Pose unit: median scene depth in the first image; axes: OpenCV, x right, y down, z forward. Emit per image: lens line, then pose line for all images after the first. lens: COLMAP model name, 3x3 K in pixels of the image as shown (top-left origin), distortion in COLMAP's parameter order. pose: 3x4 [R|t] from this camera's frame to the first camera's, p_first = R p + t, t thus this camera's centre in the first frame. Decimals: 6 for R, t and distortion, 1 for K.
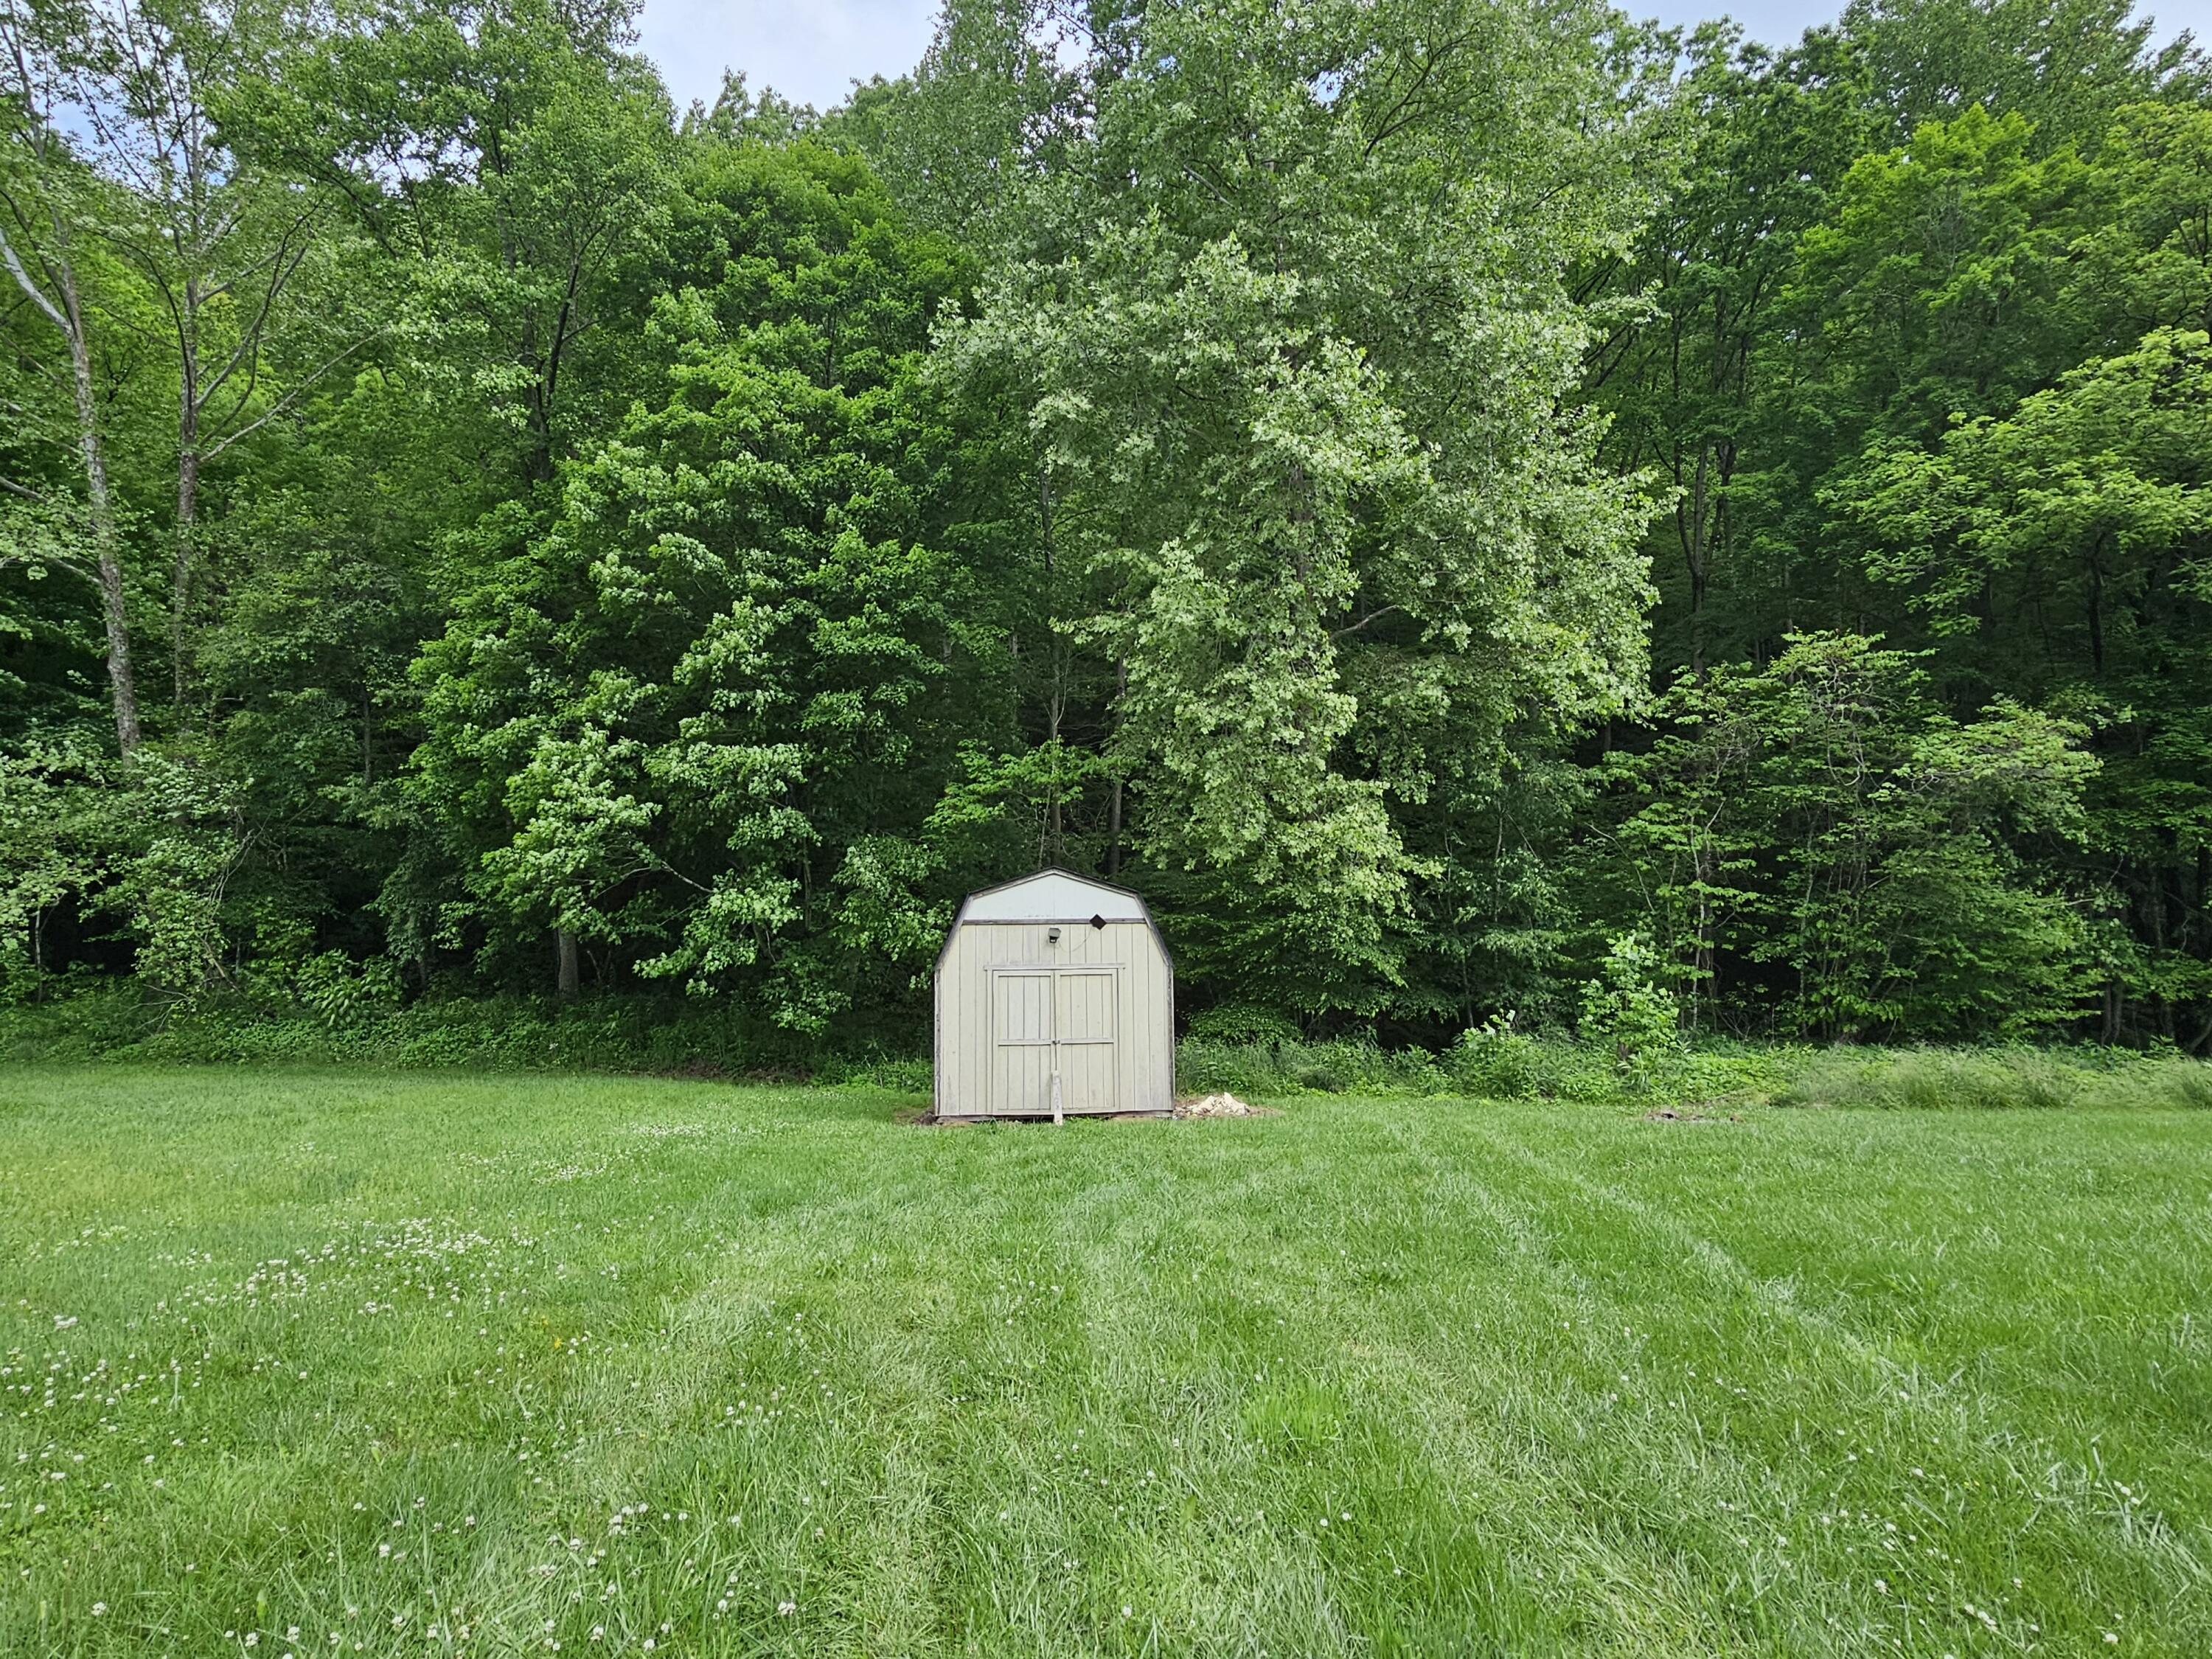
lens RADIAL K [[962.6, 0, 1106.0], [0, 962.6, 829.5], [0, 0, 1]] dist [0.002119, -0.000003]
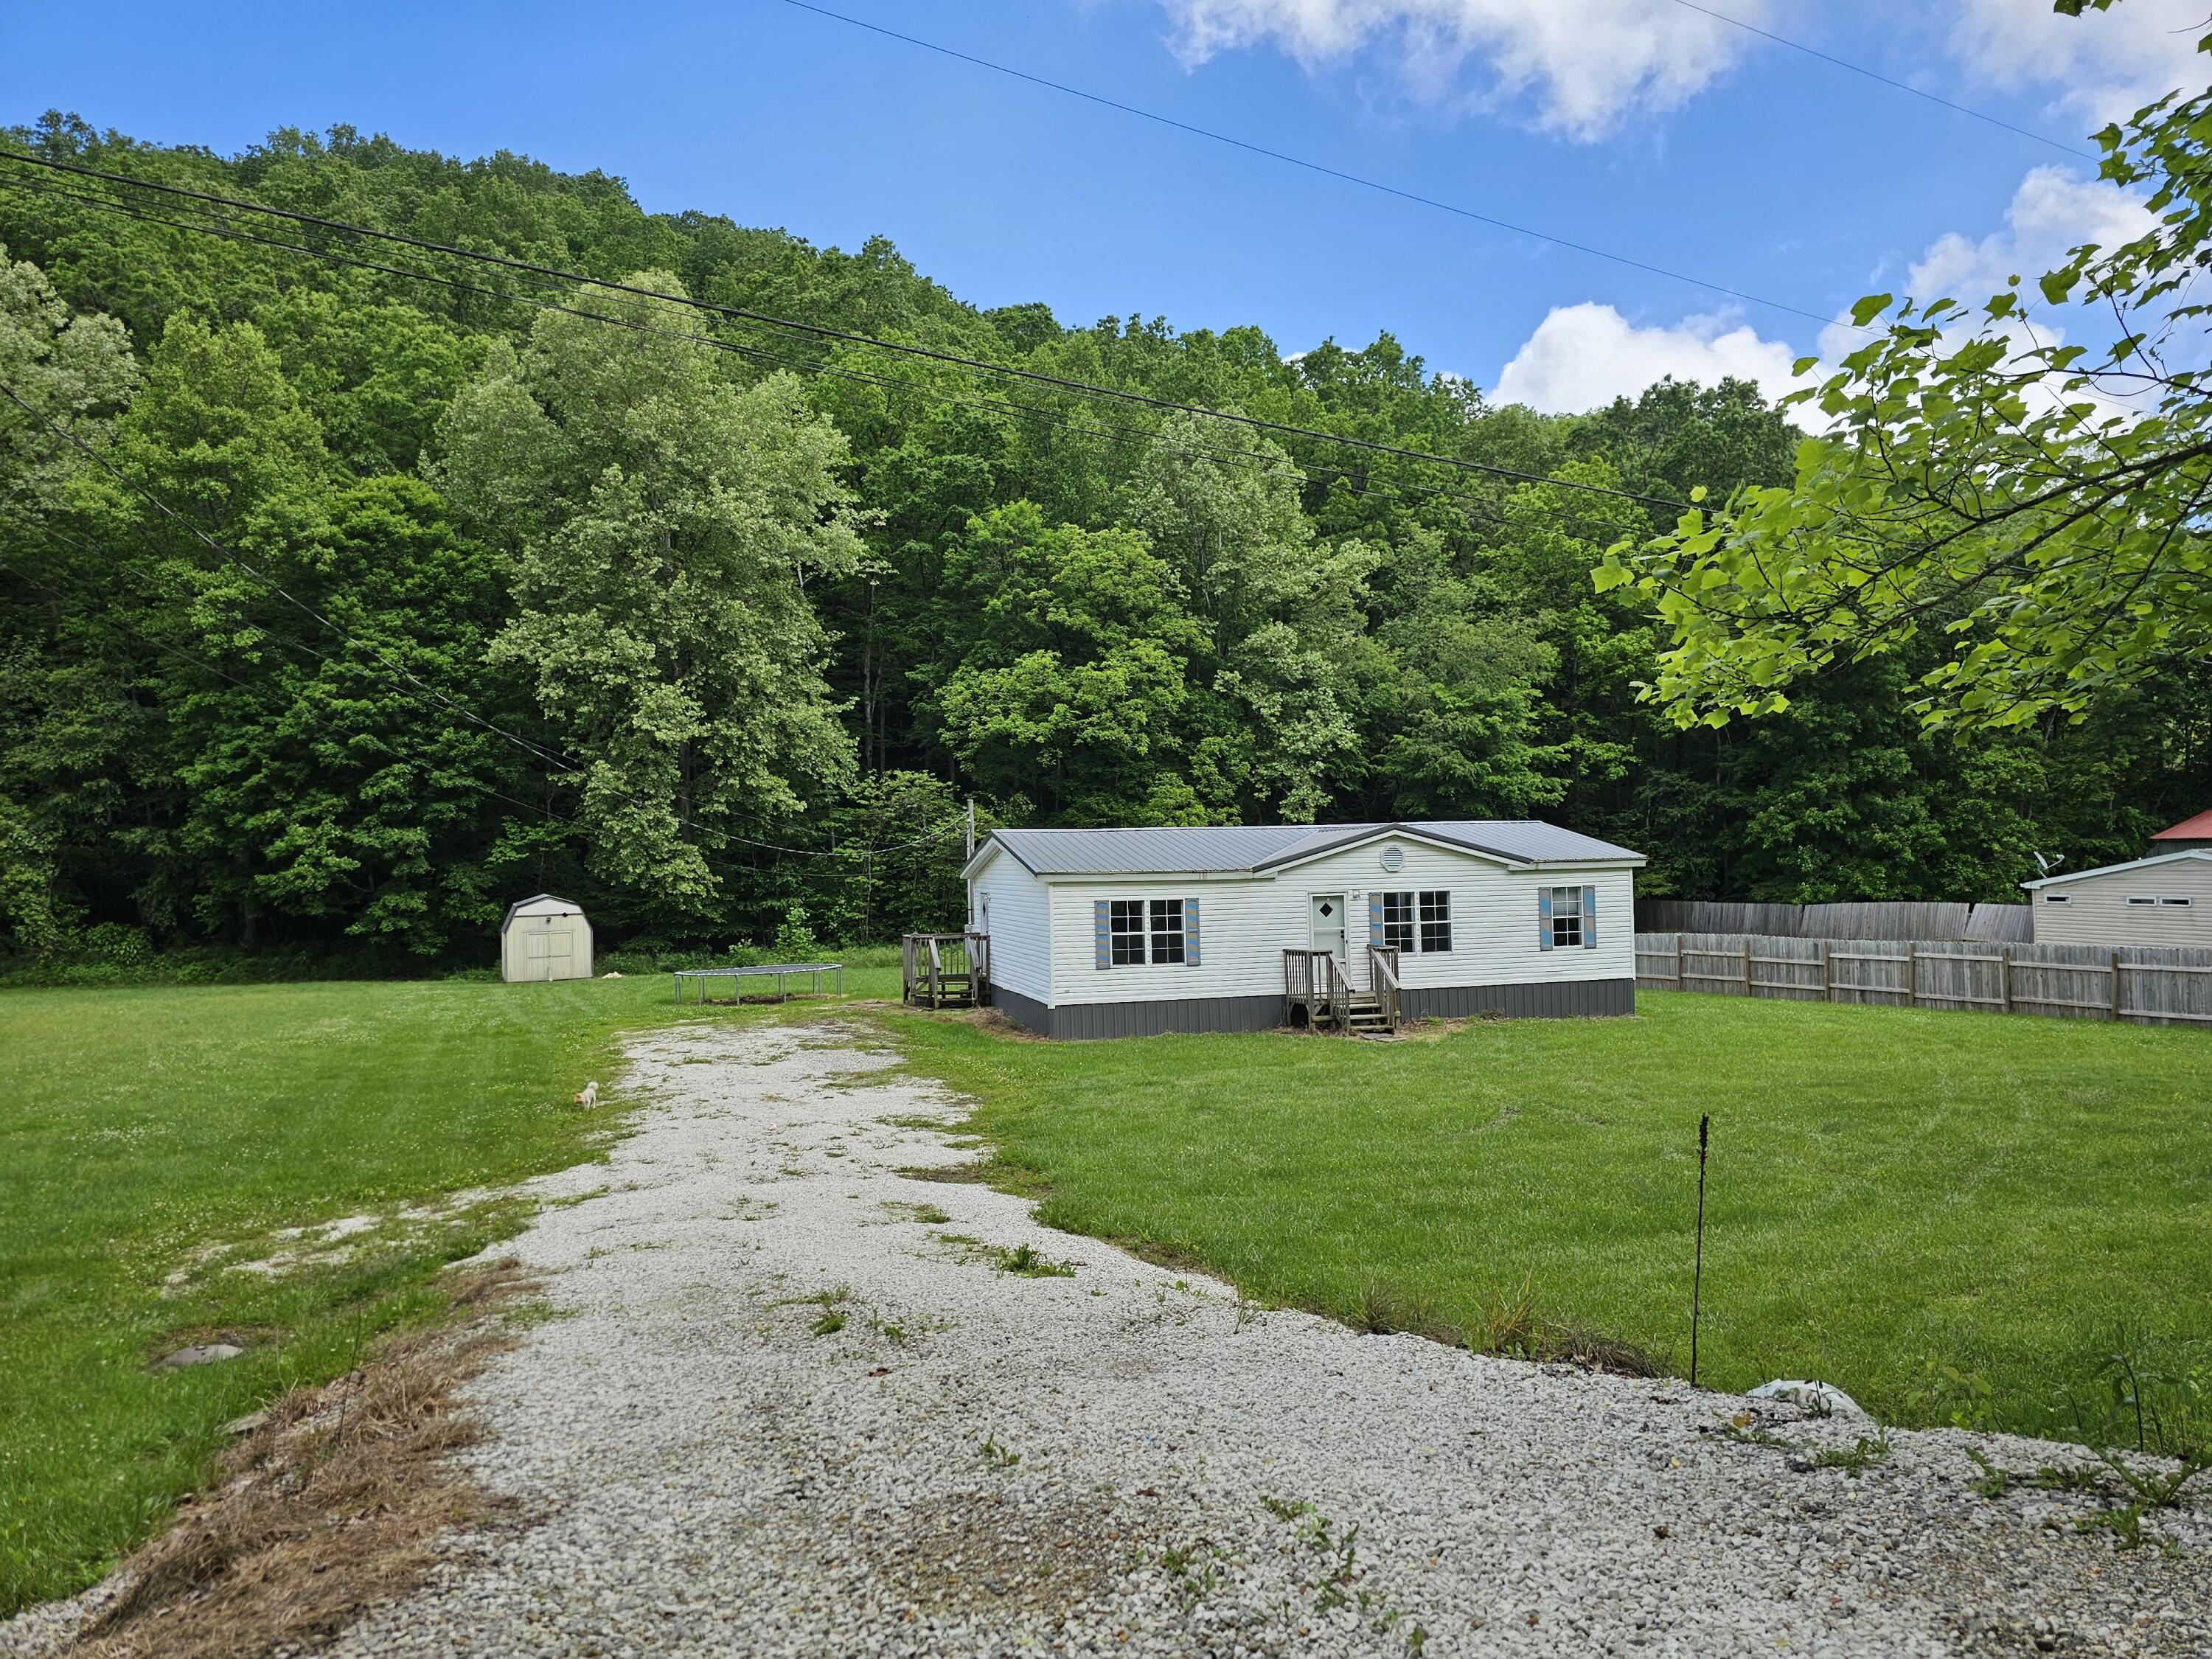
lens RADIAL K [[1455.4, 0, 1106.0], [0, 1455.4, 829.5], [0, 0, 1]] dist [-0.001673, -0.001682]
pose [[0.950156, -0.012772, 0.311514, 0.119099], [-0.031999, 0.989889, 0.138186, -0.586592], [-0.310129, -0.141266, 0.940140, -2.559390]]
